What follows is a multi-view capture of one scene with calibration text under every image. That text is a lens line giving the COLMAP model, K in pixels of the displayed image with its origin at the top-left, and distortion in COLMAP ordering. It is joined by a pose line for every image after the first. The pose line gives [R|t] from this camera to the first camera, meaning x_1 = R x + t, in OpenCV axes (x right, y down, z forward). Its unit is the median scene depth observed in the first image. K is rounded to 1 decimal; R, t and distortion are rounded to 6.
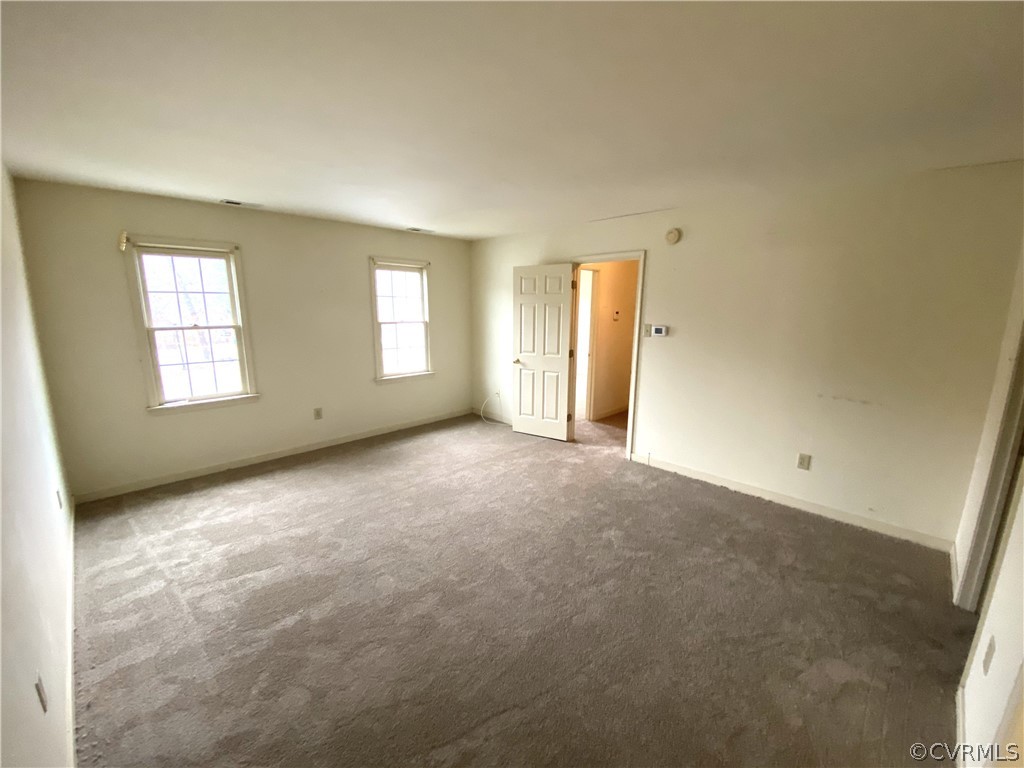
lens RADIAL K [[415.5, 0, 514.0], [0, 415.5, 385.3], [0, 0, 1]] dist [0.052370, -0.035719]
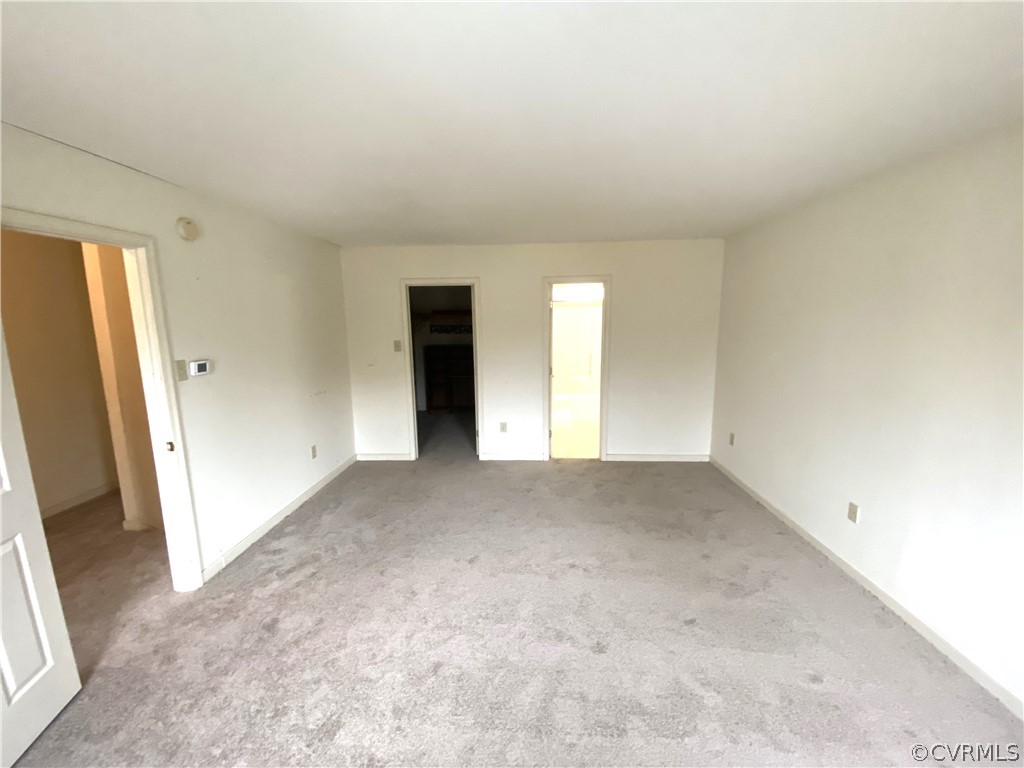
lens RADIAL K [[415.5, 0, 514.0], [0, 415.5, 385.3], [0, 0, 1]] dist [0.052370, -0.035719]
pose [[-0.667126, -0.114632, 0.736072, -0.508258], [0.147612, 0.948156, 0.281445, -0.231483], [-0.730174, 0.296412, -0.615618, 1.116053]]
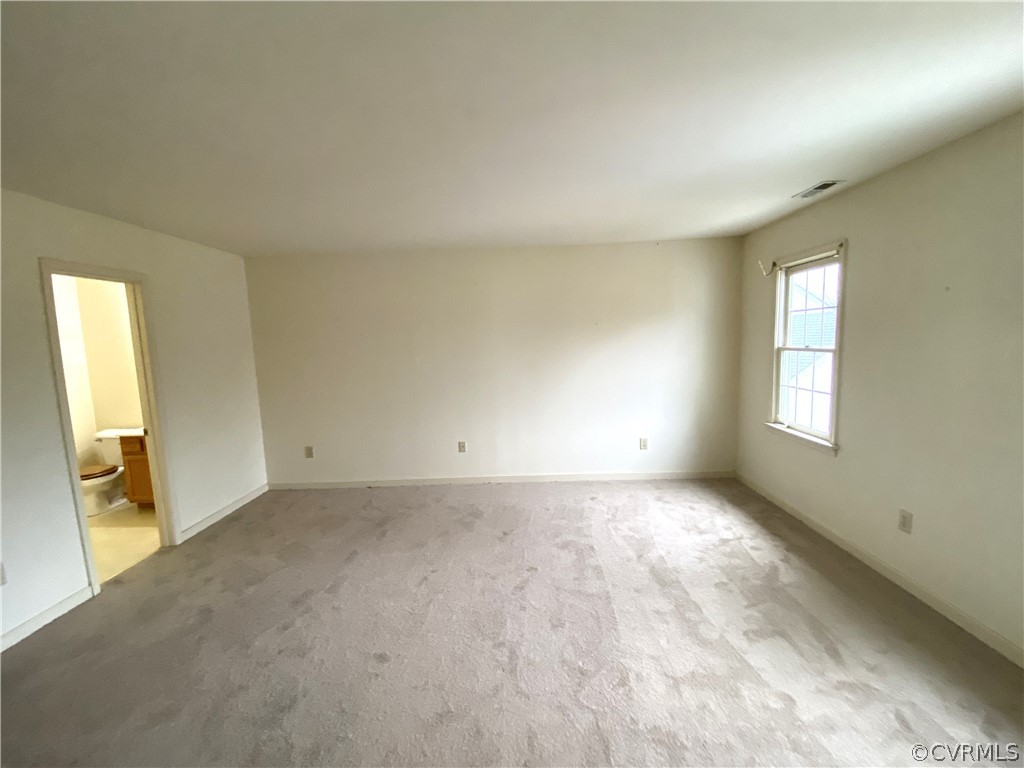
lens RADIAL K [[415.5, 0, 514.0], [0, 415.5, 385.3], [0, 0, 1]] dist [0.052370, -0.035719]
pose [[-0.732490, 0.093223, -0.674365, 0.281068], [-0.099041, 0.965449, 0.241039, -0.212669], [0.673535, 0.243348, -0.697949, 1.205279]]
